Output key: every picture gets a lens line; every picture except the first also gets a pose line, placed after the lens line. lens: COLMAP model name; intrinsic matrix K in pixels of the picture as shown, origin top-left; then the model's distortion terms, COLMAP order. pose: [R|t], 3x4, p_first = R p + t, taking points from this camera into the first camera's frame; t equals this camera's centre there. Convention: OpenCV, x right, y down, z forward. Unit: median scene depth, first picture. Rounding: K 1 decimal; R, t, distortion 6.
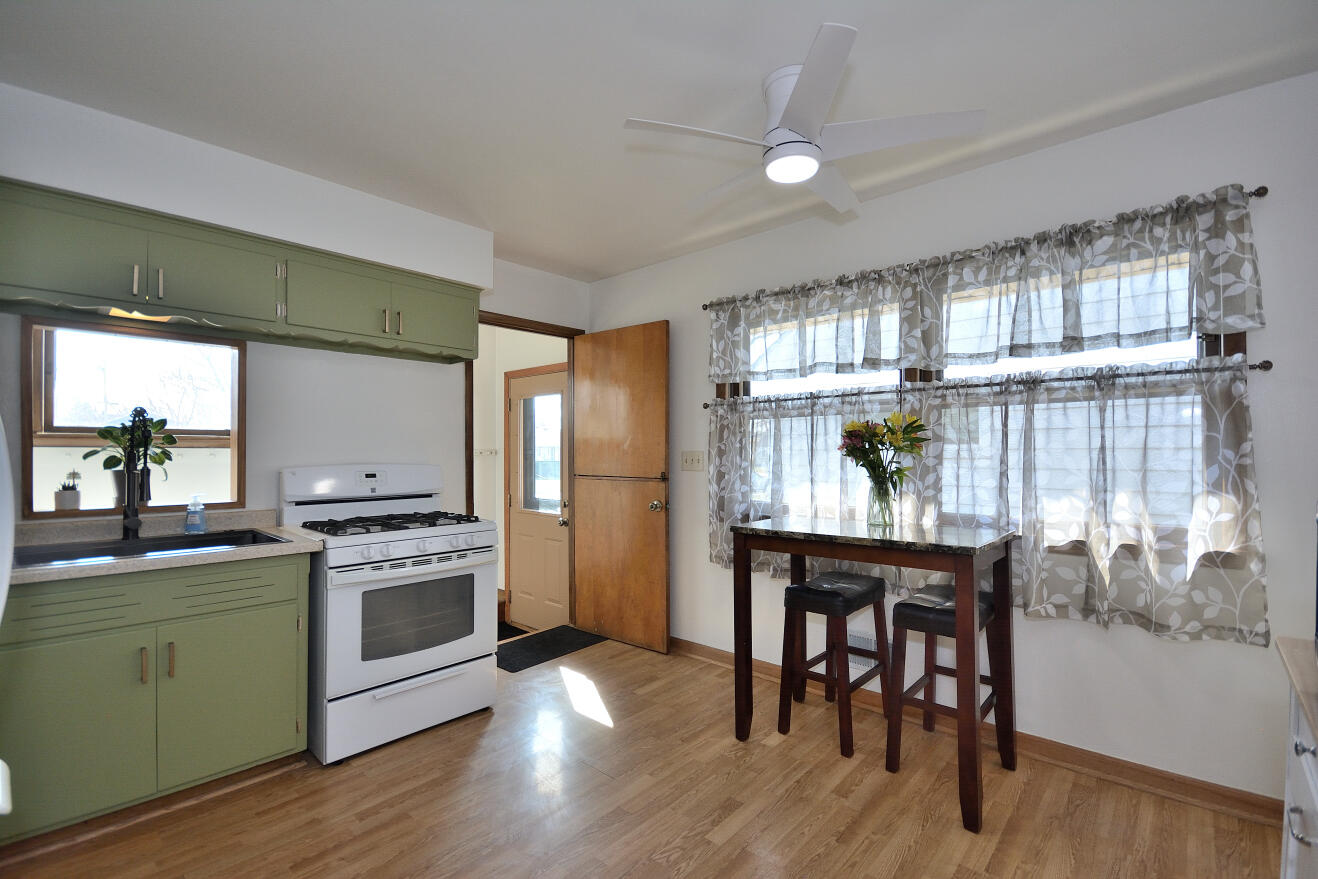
lens RADIAL K [[589.6, 0, 655.1], [0, 589.6, 448.7], [0, 0, 1]] dist [0.012781, -0.013414]
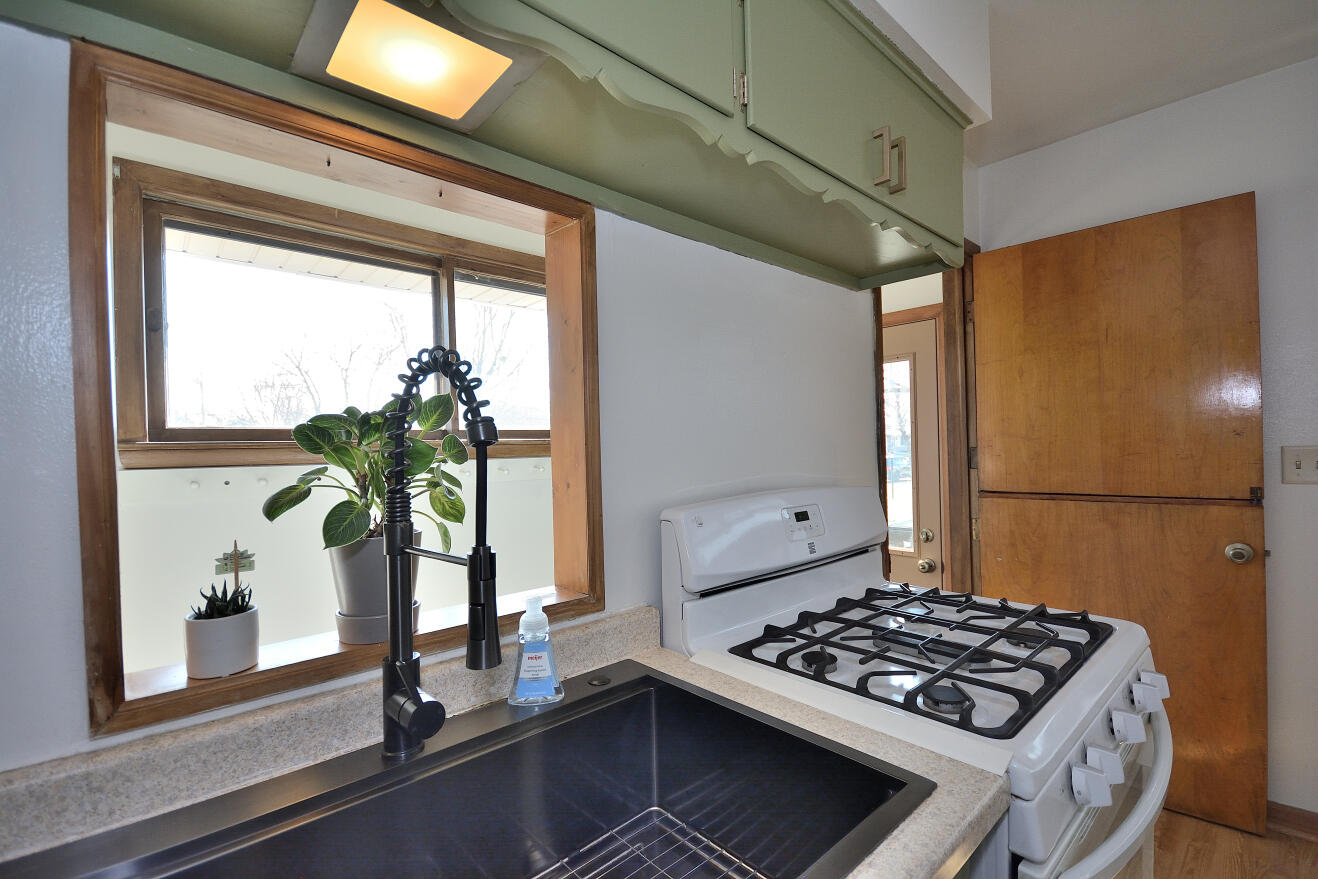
lens RADIAL K [[589.6, 0, 655.1], [0, 589.6, 448.7], [0, 0, 1]] dist [0.012781, -0.013414]
pose [[0.994995, -0.025289, -0.096673, -0.698207], [0.025805, 0.999659, 0.004090, -0.015222], [0.096537, -0.006565, 0.995308, 0.671907]]
